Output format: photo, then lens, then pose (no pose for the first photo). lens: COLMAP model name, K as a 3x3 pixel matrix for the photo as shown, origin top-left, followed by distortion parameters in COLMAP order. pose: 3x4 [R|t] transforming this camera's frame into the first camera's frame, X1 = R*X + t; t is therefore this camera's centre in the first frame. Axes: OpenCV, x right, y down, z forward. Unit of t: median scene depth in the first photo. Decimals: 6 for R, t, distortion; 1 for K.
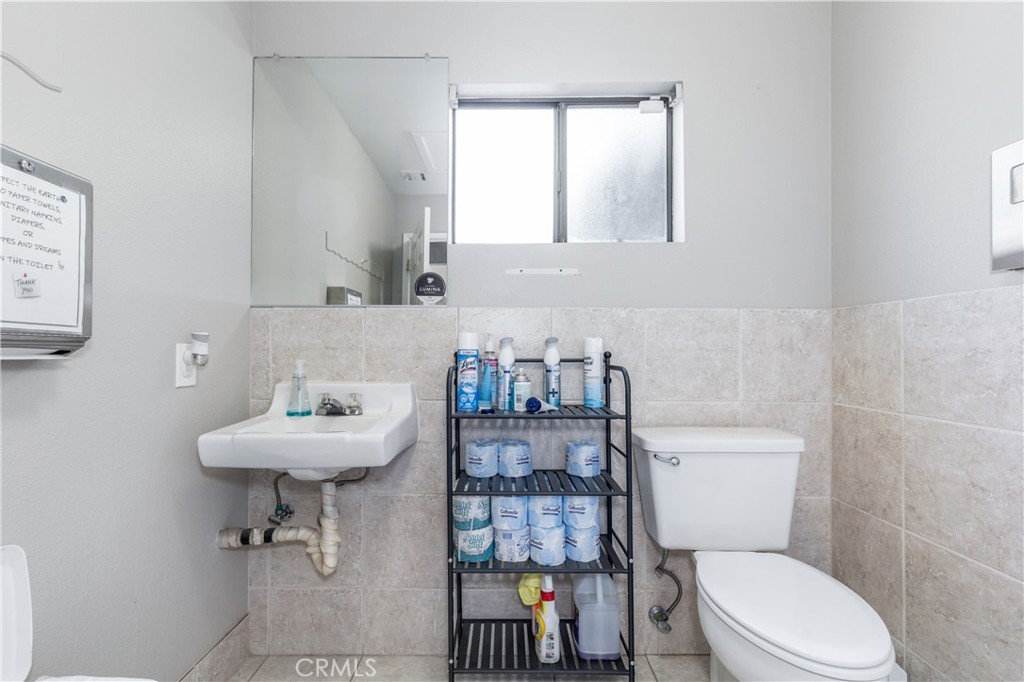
lens RADIAL K [[469.7, 0, 510.1], [0, 469.7, 335.2], [0, 0, 1]] dist [-0.000127, -0.000194]
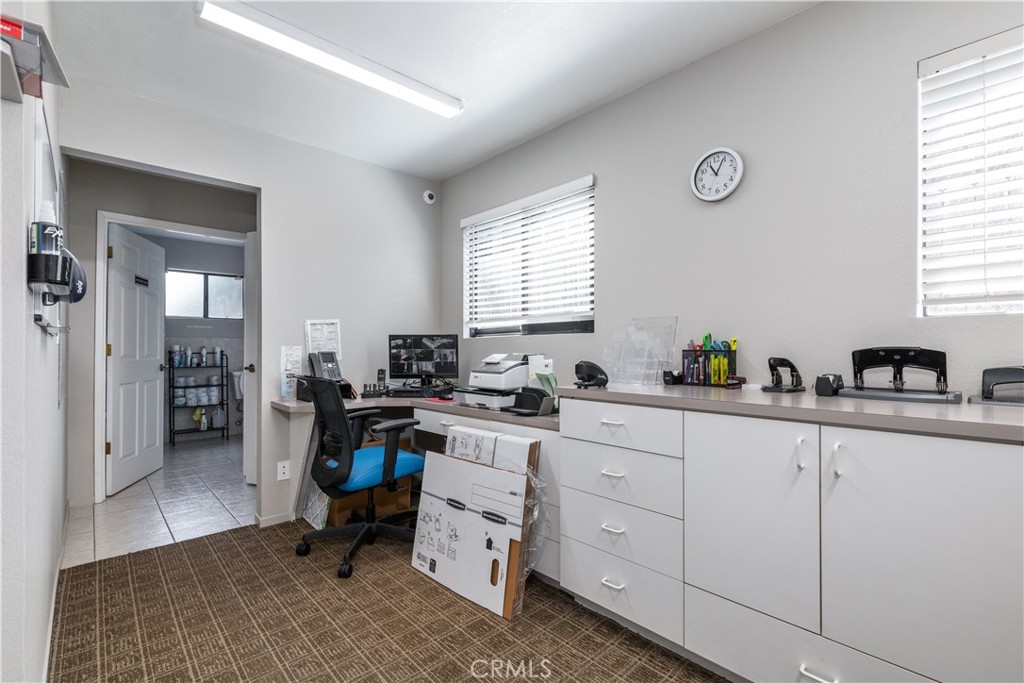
lens RADIAL K [[469.7, 0, 511.1], [0, 469.7, 343.7], [0, 0, 1]] dist [-0.000127, -0.000194]
pose [[0.744068, 0.006037, 0.668076, -0.602149], [0.000992, 0.999948, -0.010140, 0.023105], [-0.668103, 0.008207, 0.744024, -3.461871]]
